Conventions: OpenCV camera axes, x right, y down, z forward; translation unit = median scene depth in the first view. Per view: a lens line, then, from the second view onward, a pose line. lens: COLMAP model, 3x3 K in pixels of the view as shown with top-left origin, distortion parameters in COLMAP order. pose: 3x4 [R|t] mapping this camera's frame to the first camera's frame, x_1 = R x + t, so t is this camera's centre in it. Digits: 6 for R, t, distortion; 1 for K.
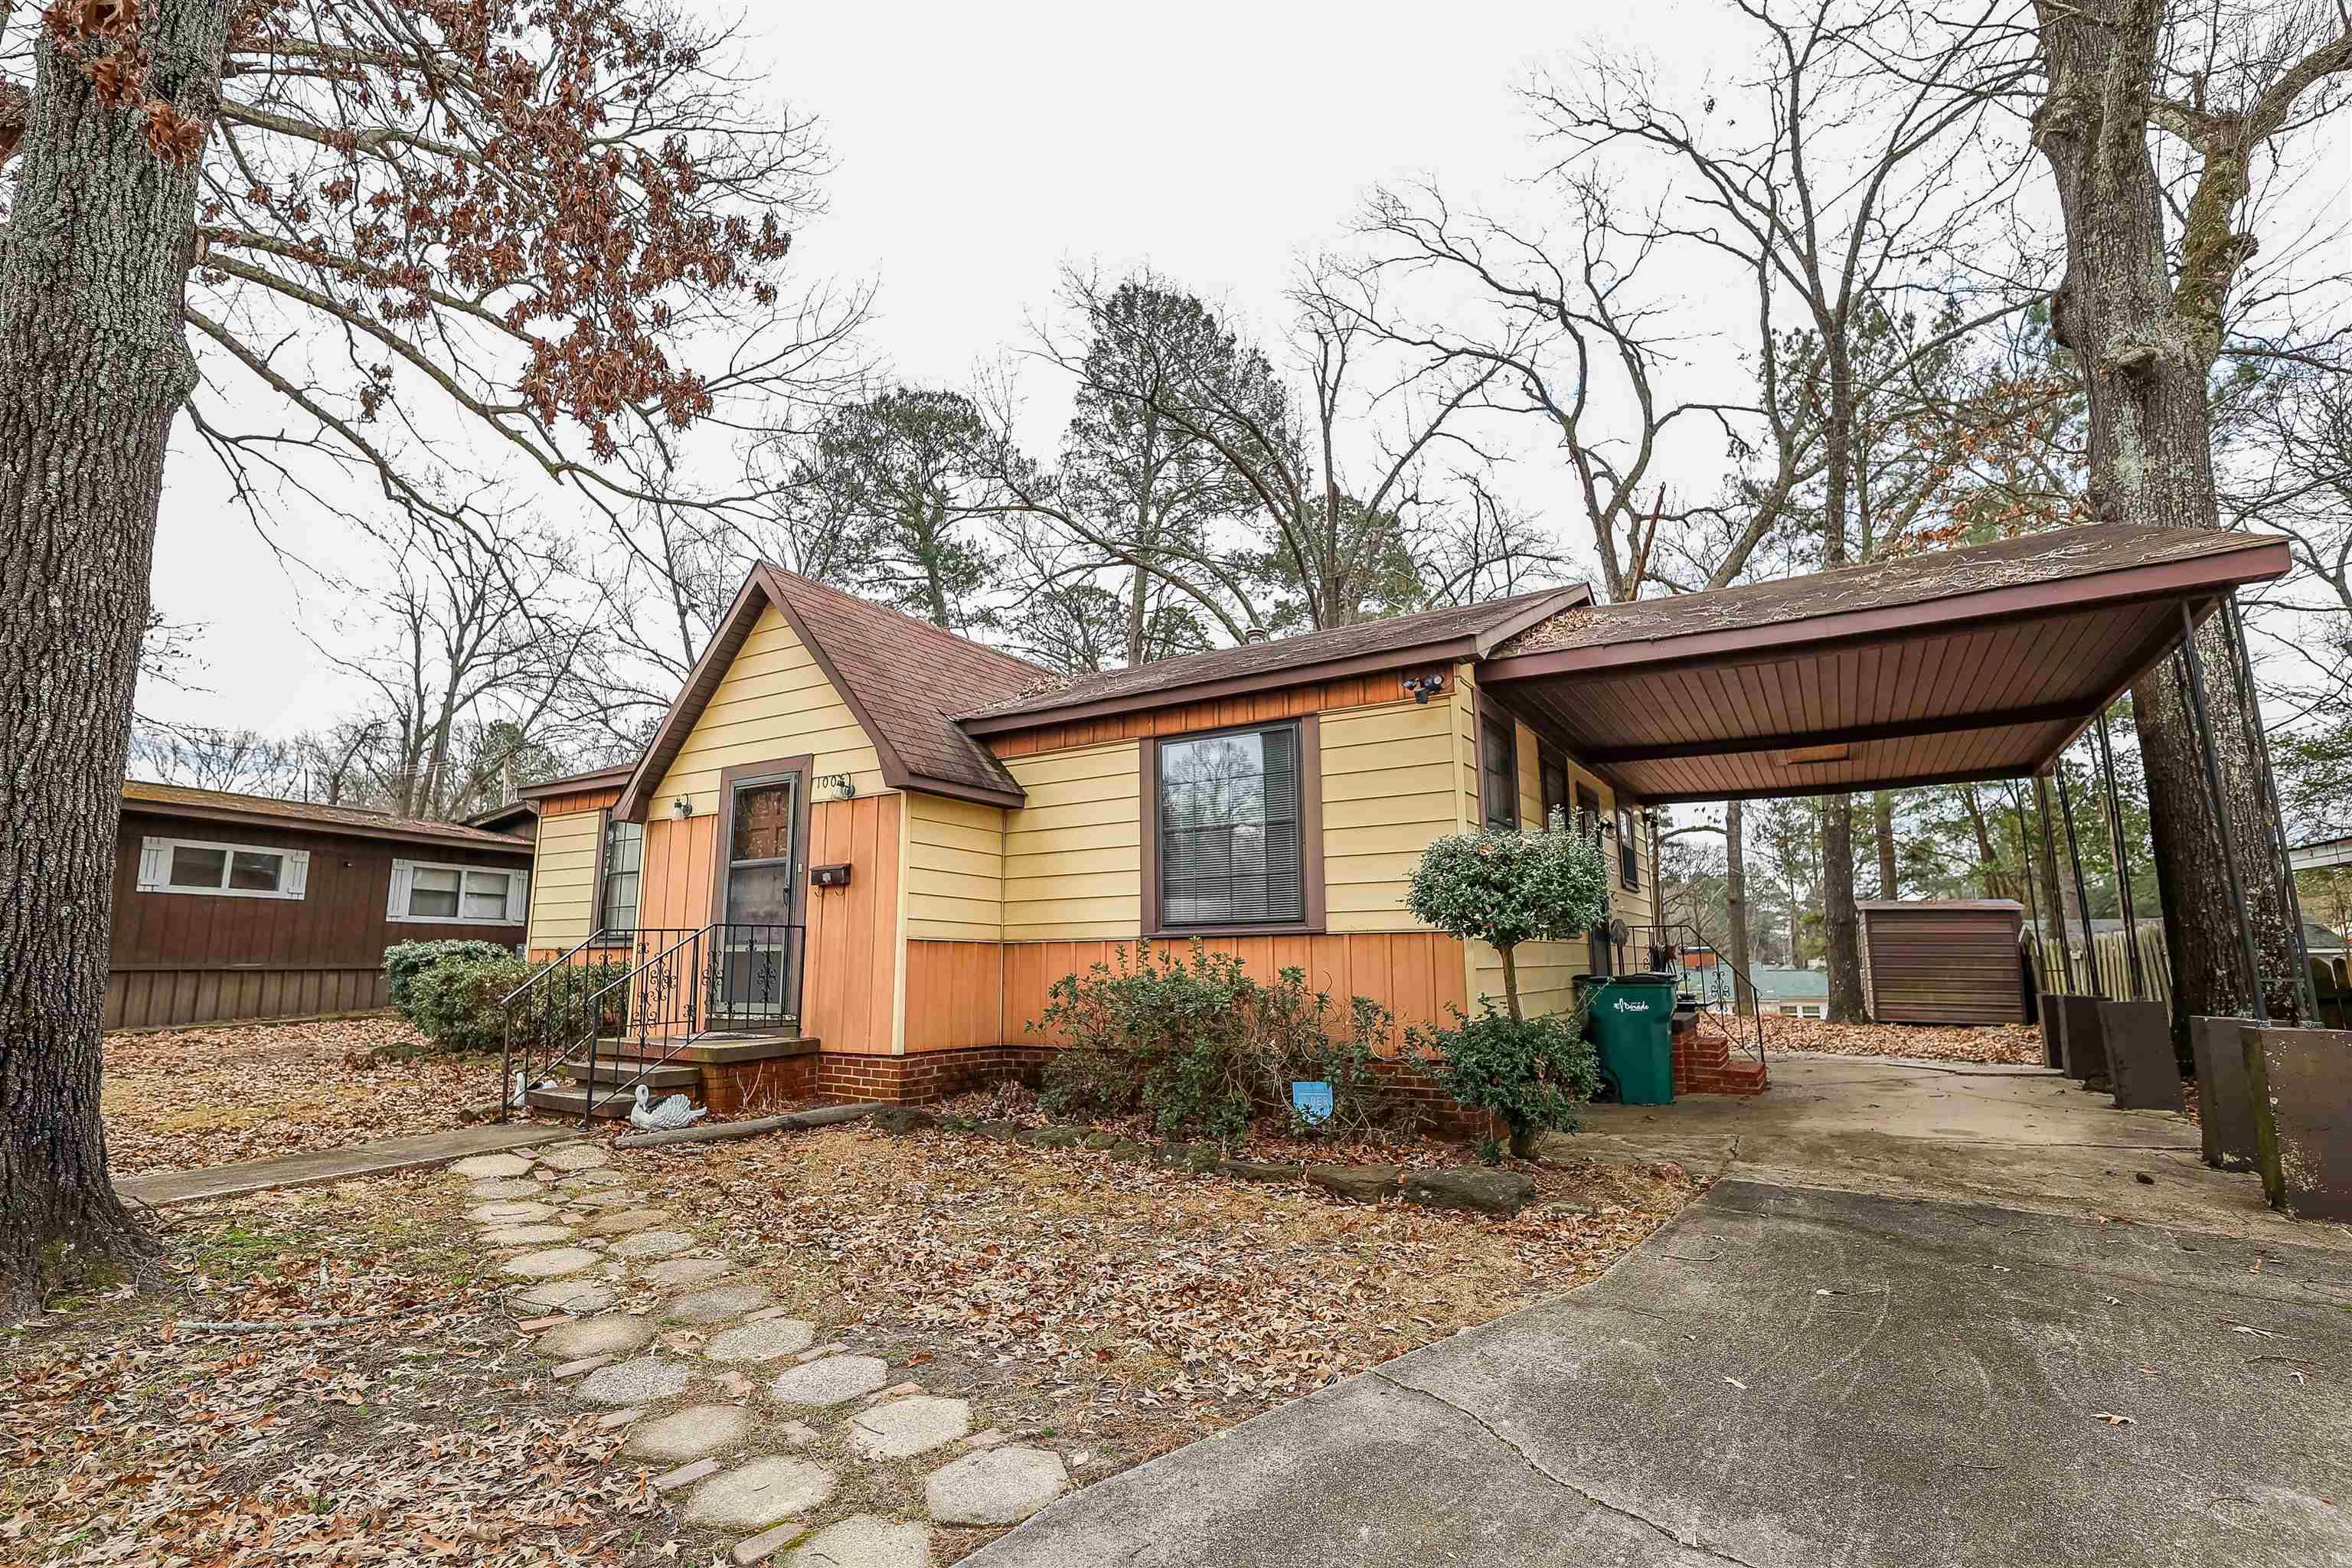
lens RADIAL K [[1075.0, 0, 1176.0], [0, 1075.0, 784.0], [0, 0, 1]] dist [0.001333, 0.000140]
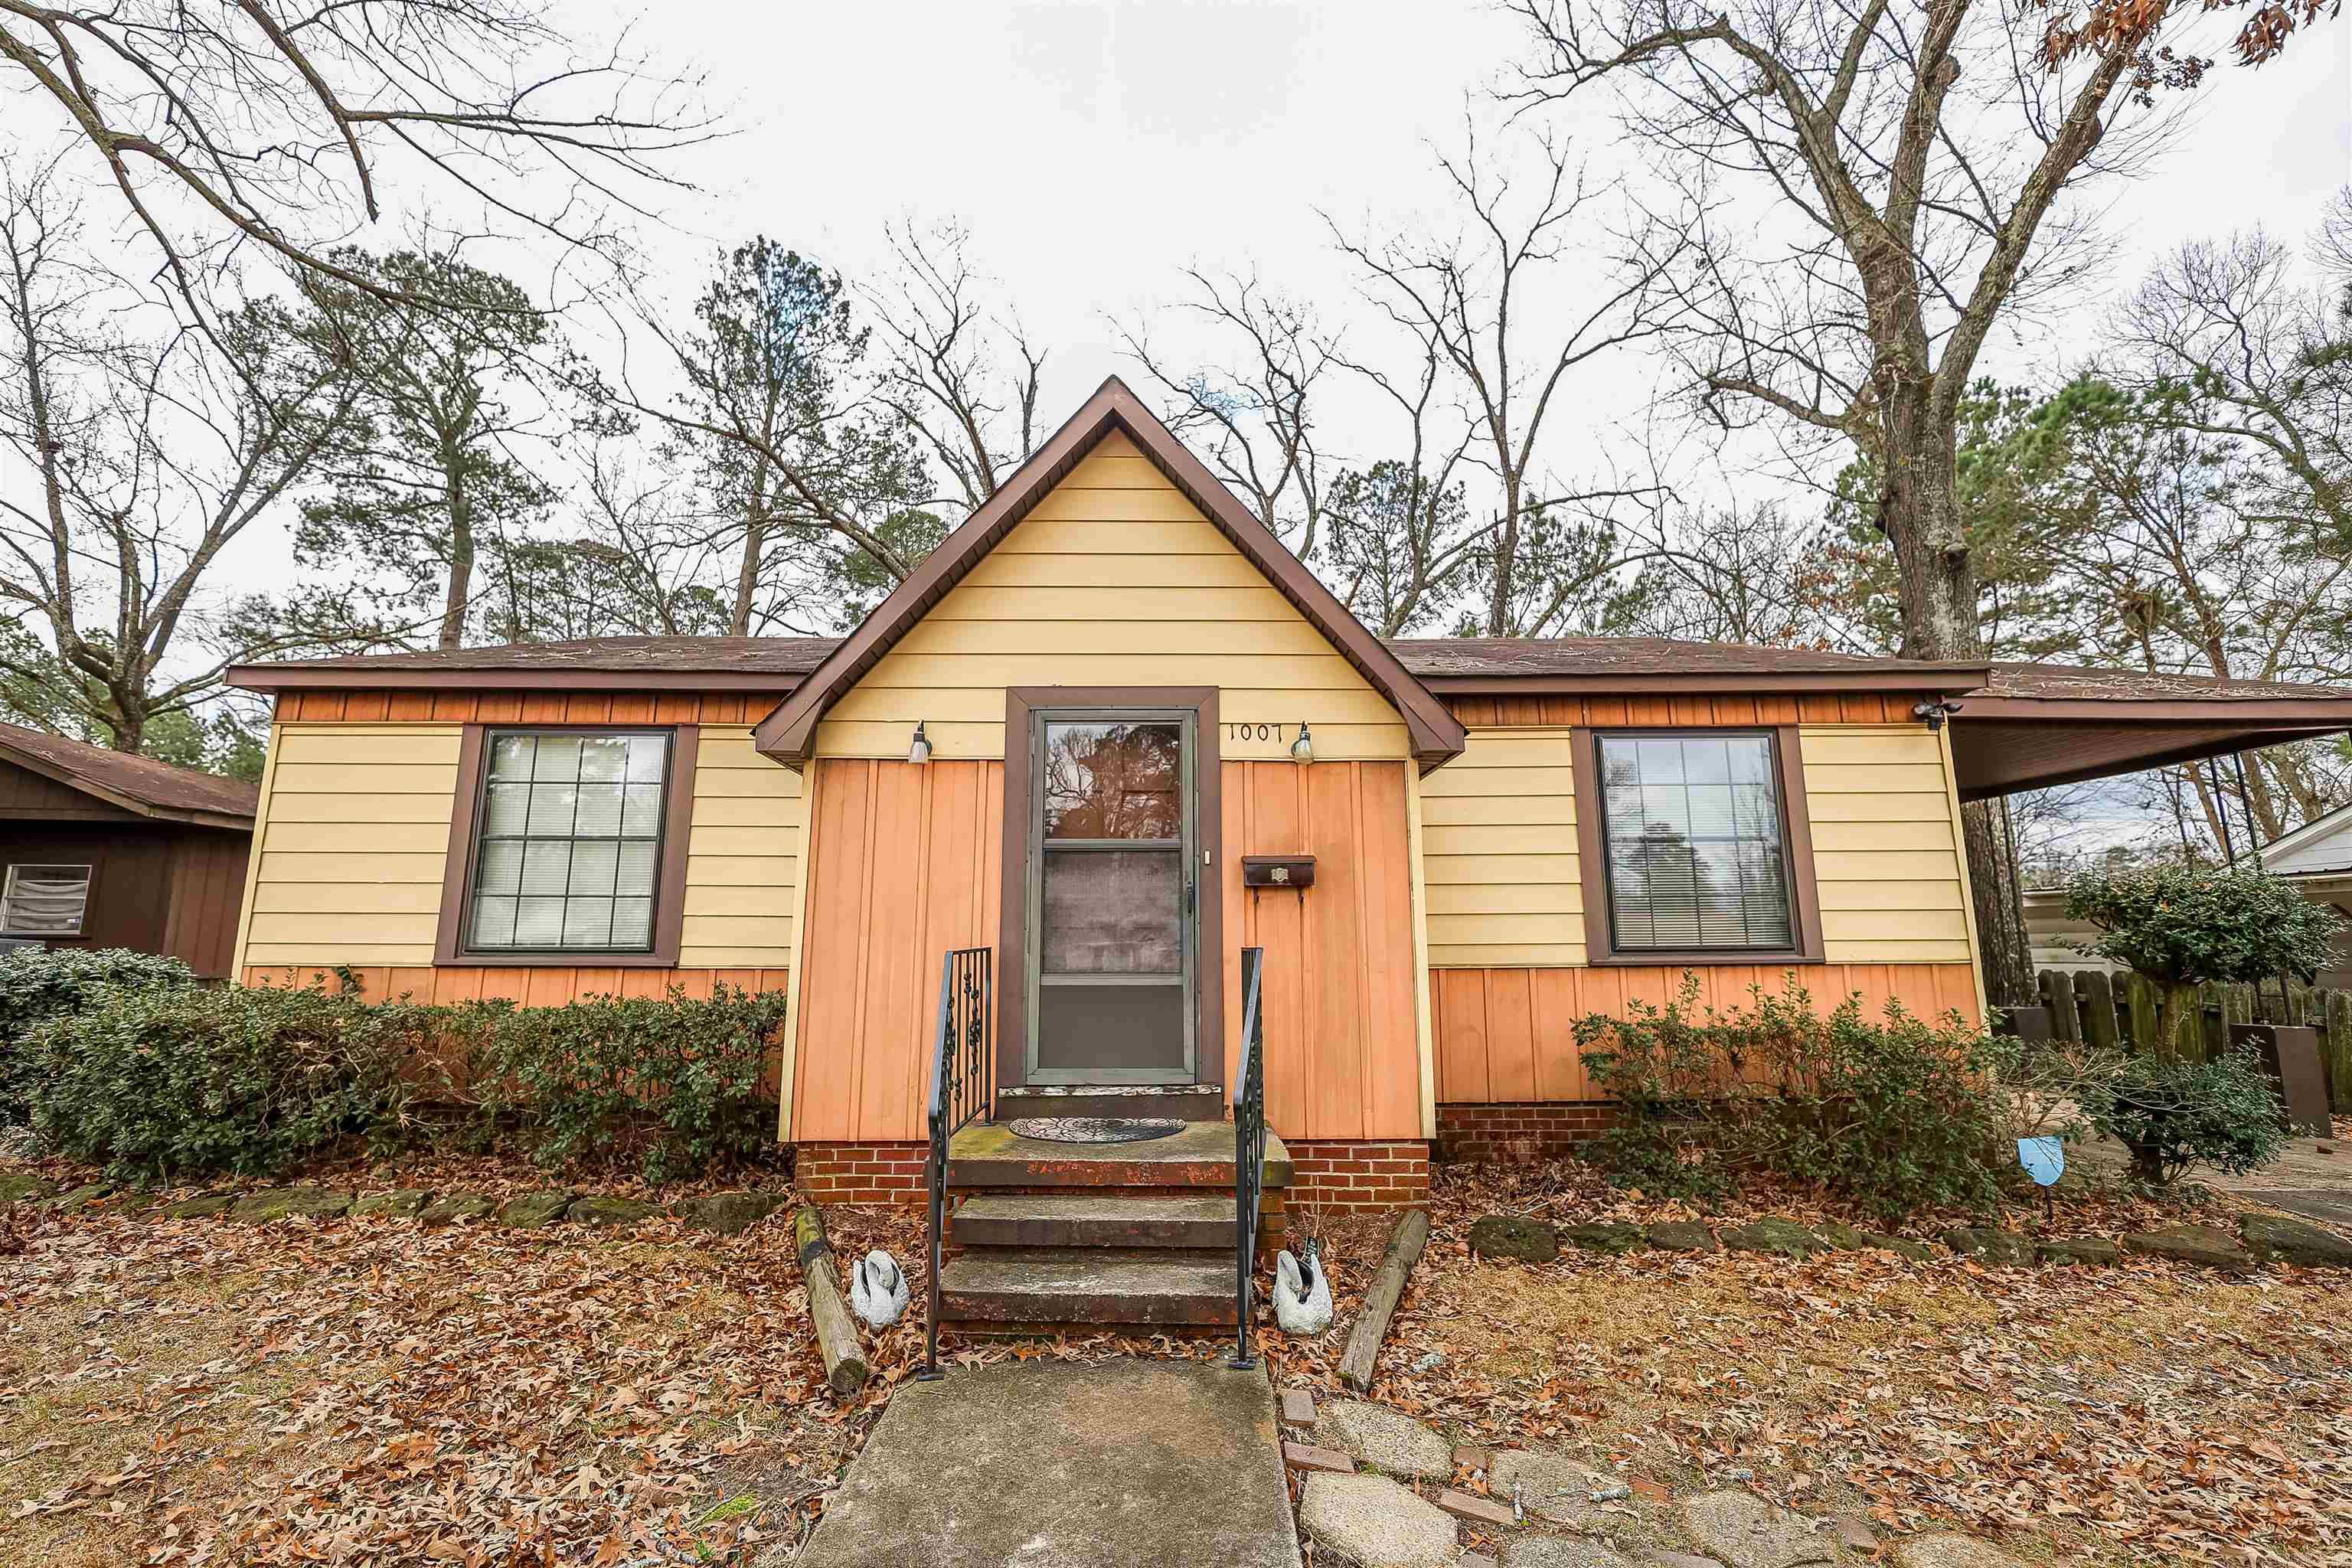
lens RADIAL K [[956.3, 0, 1181.3], [0, 956.3, 792.1], [0, 0, 1]] dist [-0.002130, -0.000308]
pose [[0.847727, 0.091976, 0.522397, -0.653256], [-0.088791, 0.995562, -0.031196, 0.056665], [-0.522948, -0.019938, 0.852131, 0.499908]]
